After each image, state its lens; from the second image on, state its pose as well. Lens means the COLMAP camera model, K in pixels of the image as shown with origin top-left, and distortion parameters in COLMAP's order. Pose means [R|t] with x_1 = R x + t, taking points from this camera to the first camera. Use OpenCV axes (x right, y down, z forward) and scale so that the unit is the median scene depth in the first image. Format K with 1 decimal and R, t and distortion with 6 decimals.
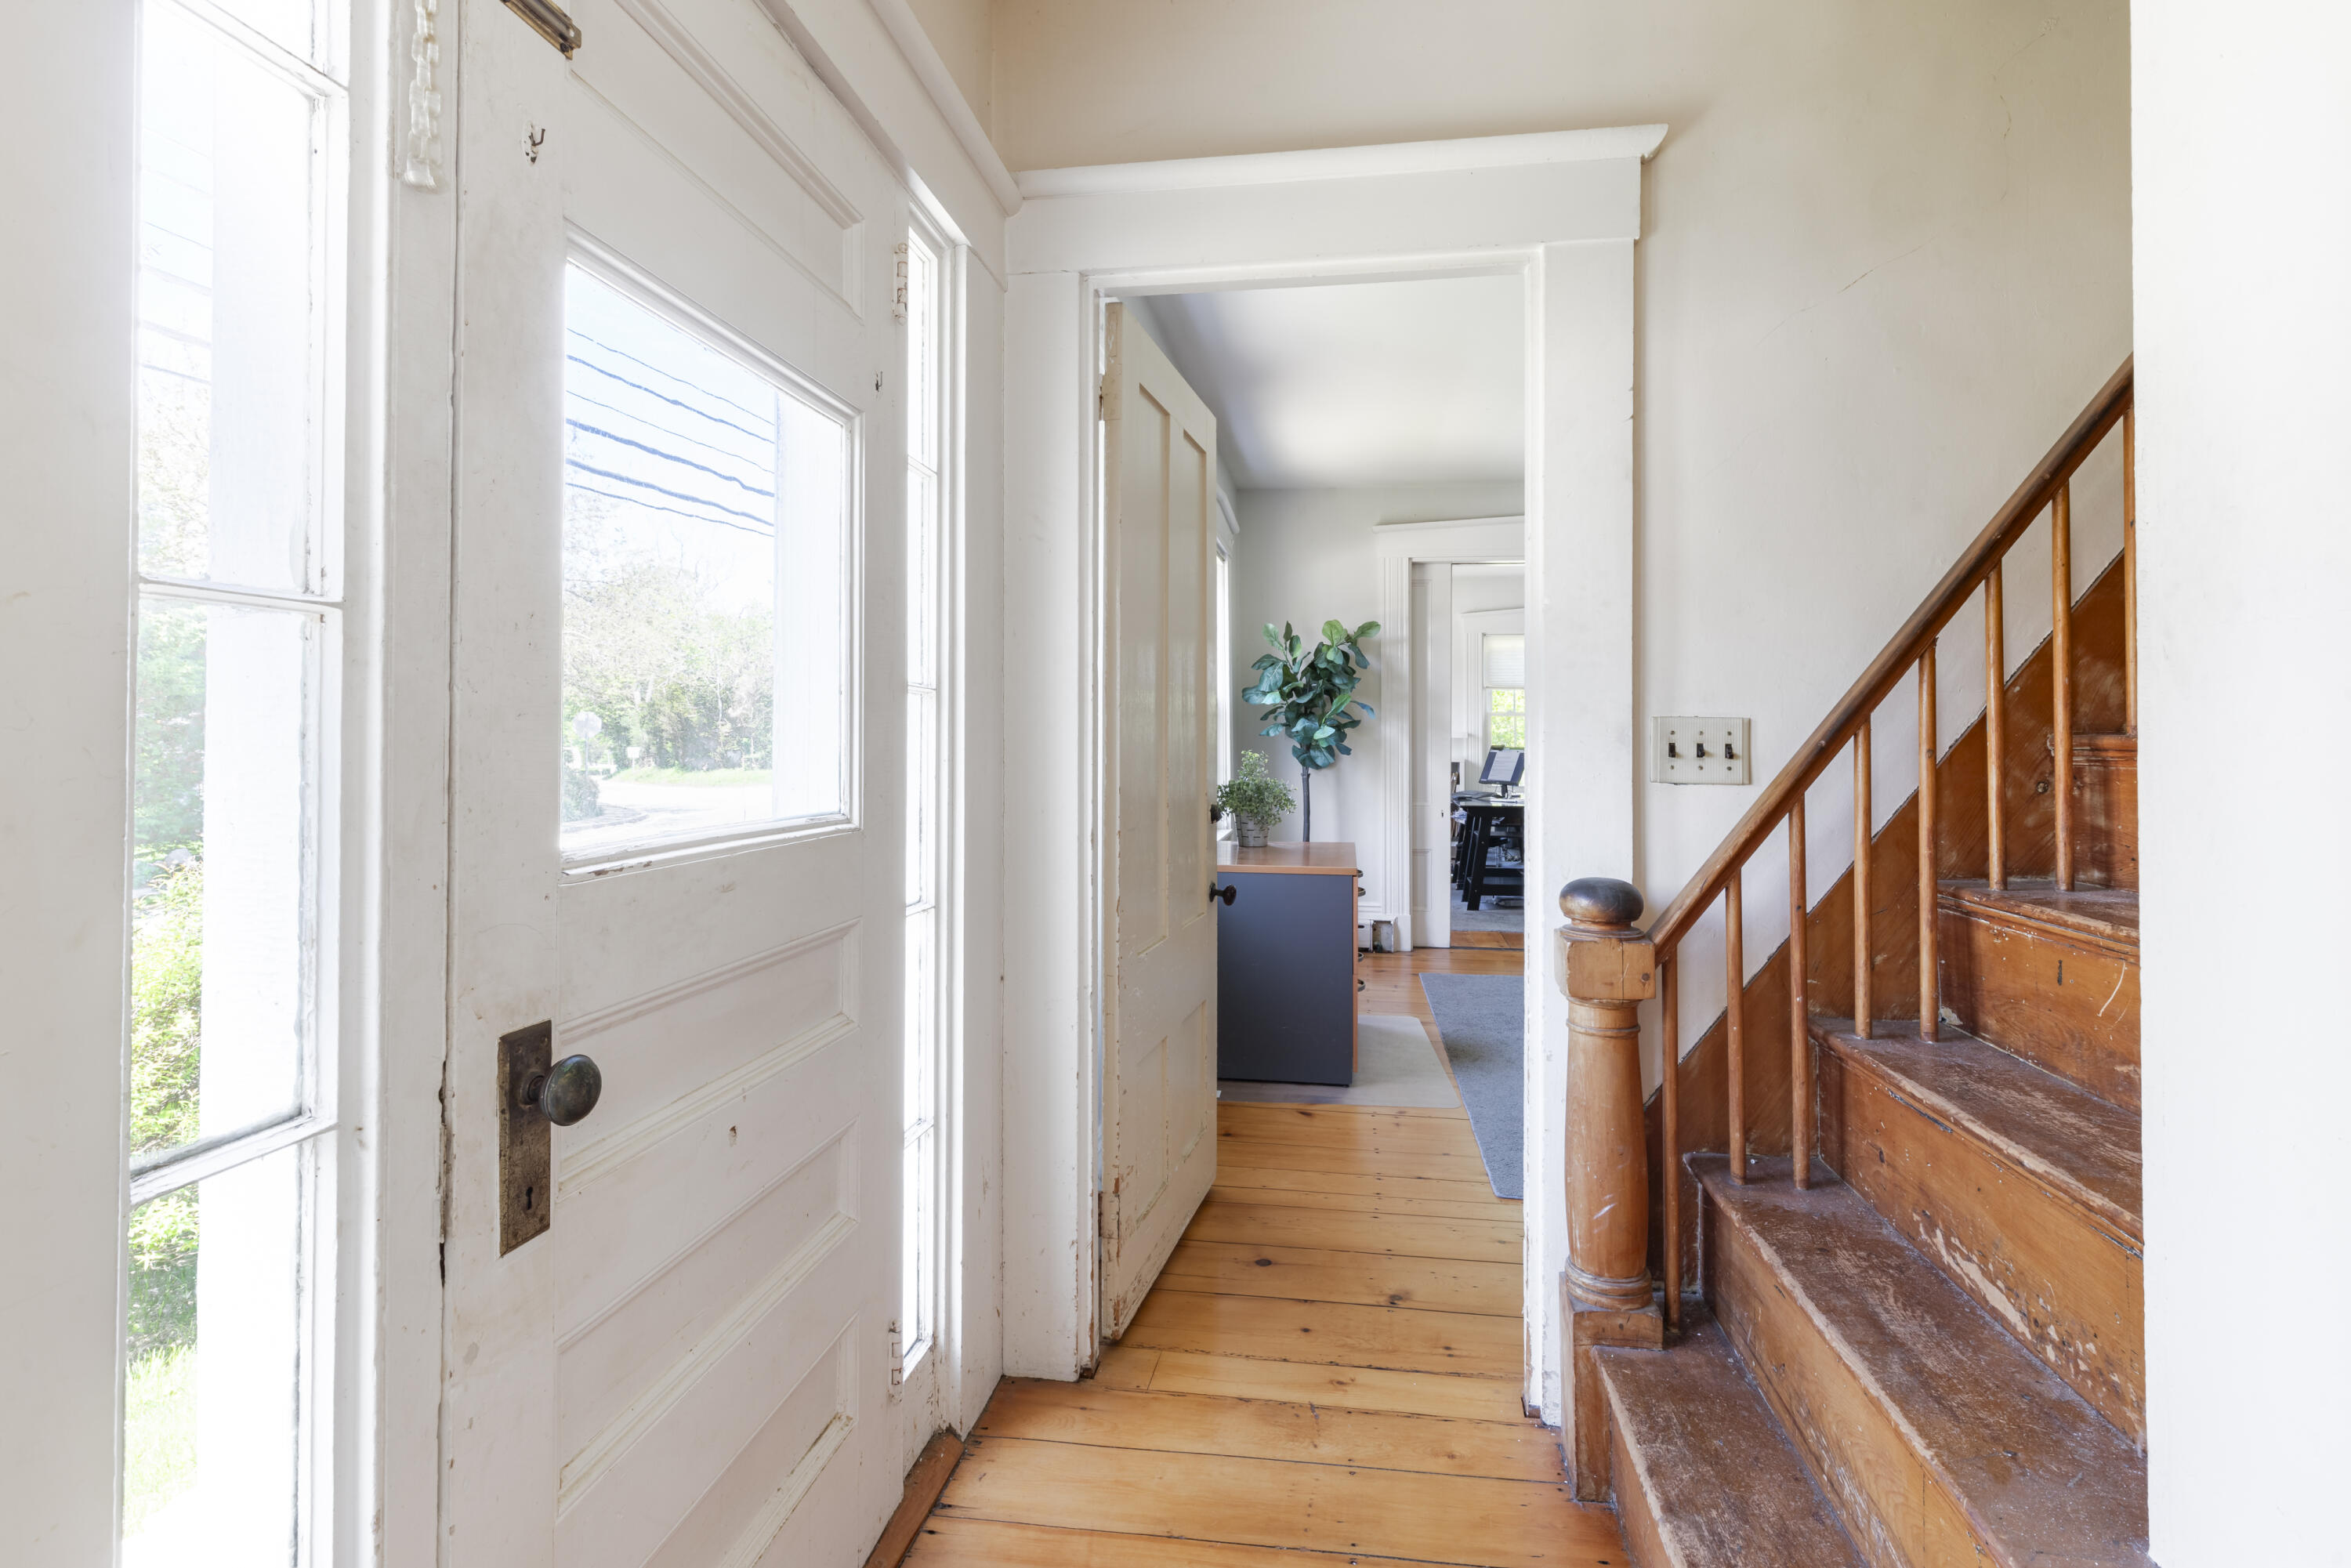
lens RADIAL K [[1055.5, 0, 1218.1], [0, 1055.5, 723.8], [0, 0, 1]] dist [0.000952, 0.000175]
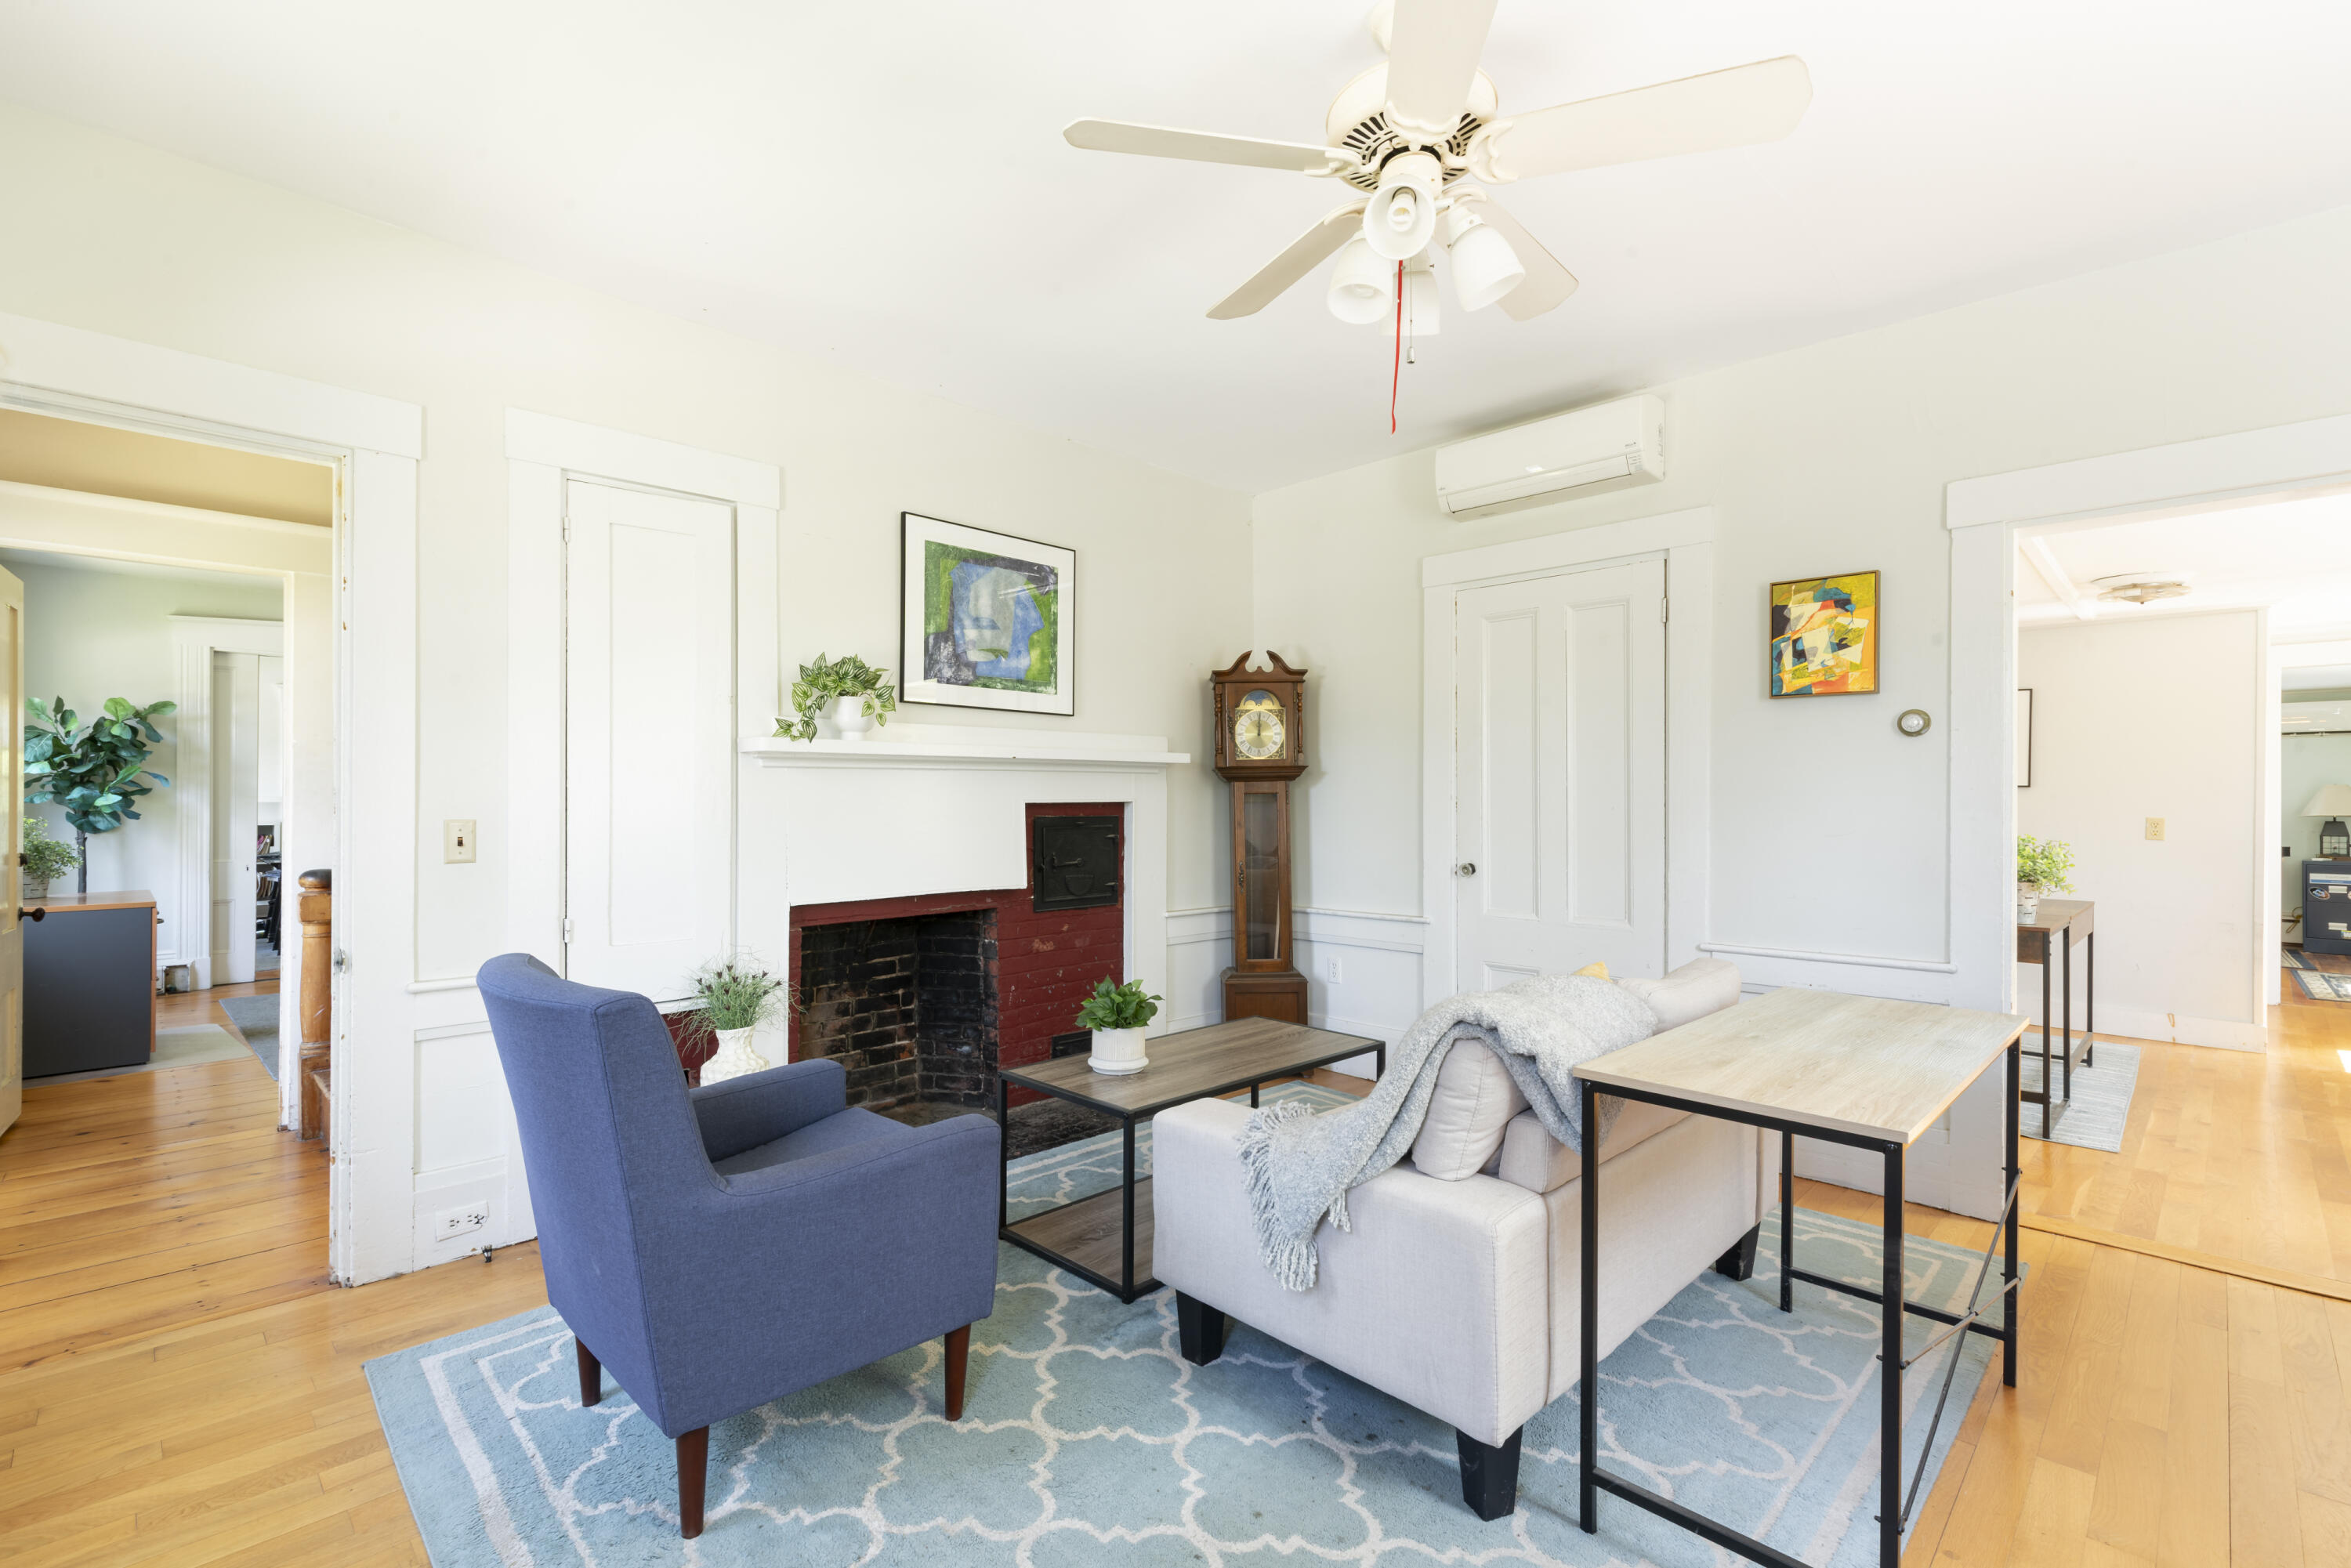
lens RADIAL K [[1055.5, 0, 1186.1], [0, 1055.5, 788.1], [0, 0, 1]] dist [0.000952, 0.000175]
pose [[0.603506, 0.004507, 0.797345, -0.099467], [-0.007432, 0.999972, -0.000027, -0.012119], [-0.797324, -0.005909, 0.603523, -0.568434]]
